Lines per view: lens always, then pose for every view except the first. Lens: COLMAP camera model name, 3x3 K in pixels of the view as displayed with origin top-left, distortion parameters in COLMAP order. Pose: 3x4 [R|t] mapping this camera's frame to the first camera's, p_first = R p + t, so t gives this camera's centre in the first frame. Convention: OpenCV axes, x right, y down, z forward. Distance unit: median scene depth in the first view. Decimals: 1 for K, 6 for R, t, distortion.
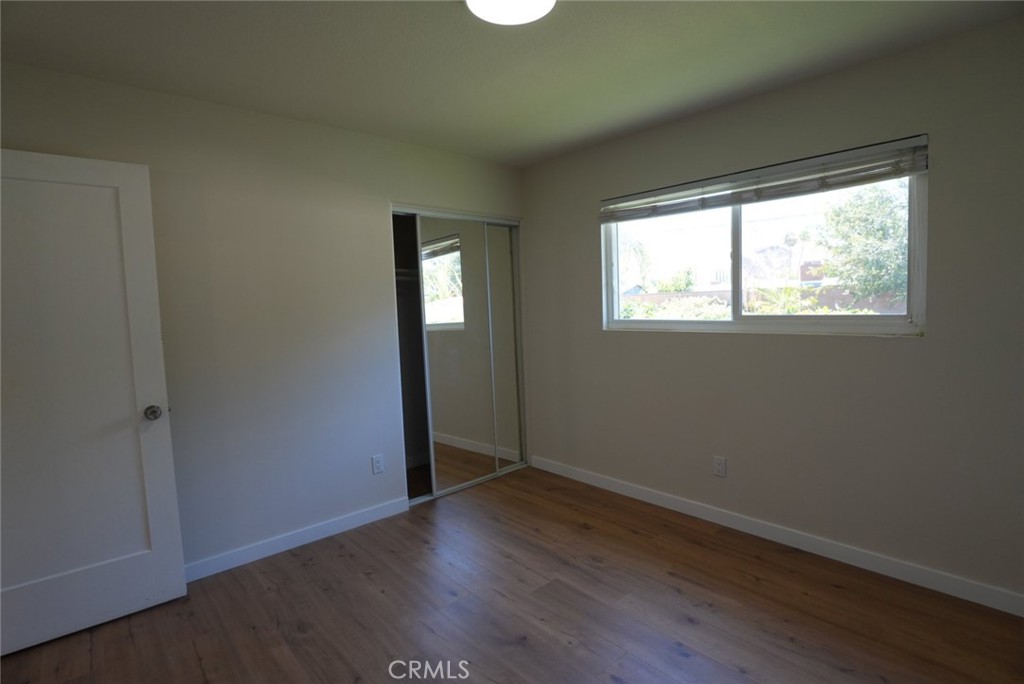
lens RADIAL K [[497.2, 0, 509.4], [0, 497.2, 344.9], [0, 0, 1]] dist [-0.040912, 0.007139]
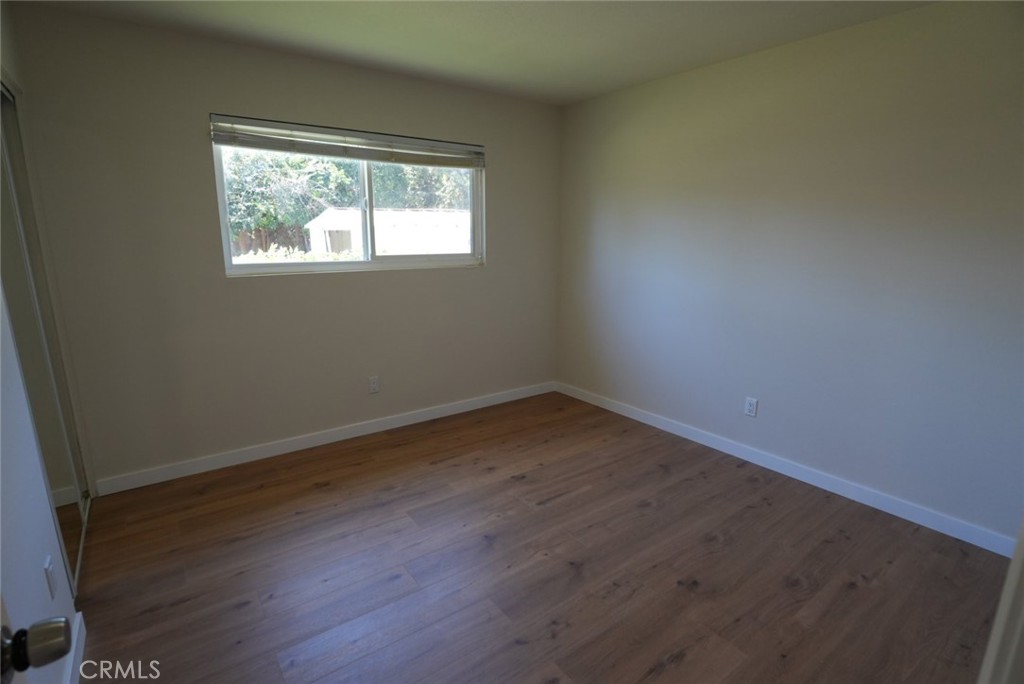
lens RADIAL K [[497.2, 0, 506.9], [0, 497.2, 340.1], [0, 0, 1]] dist [-0.040912, 0.007139]
pose [[0.102799, -0.161116, 0.981567, -0.746673], [0.083395, 0.984717, 0.152899, -0.014716], [-0.991200, 0.066140, 0.114664, 0.584254]]
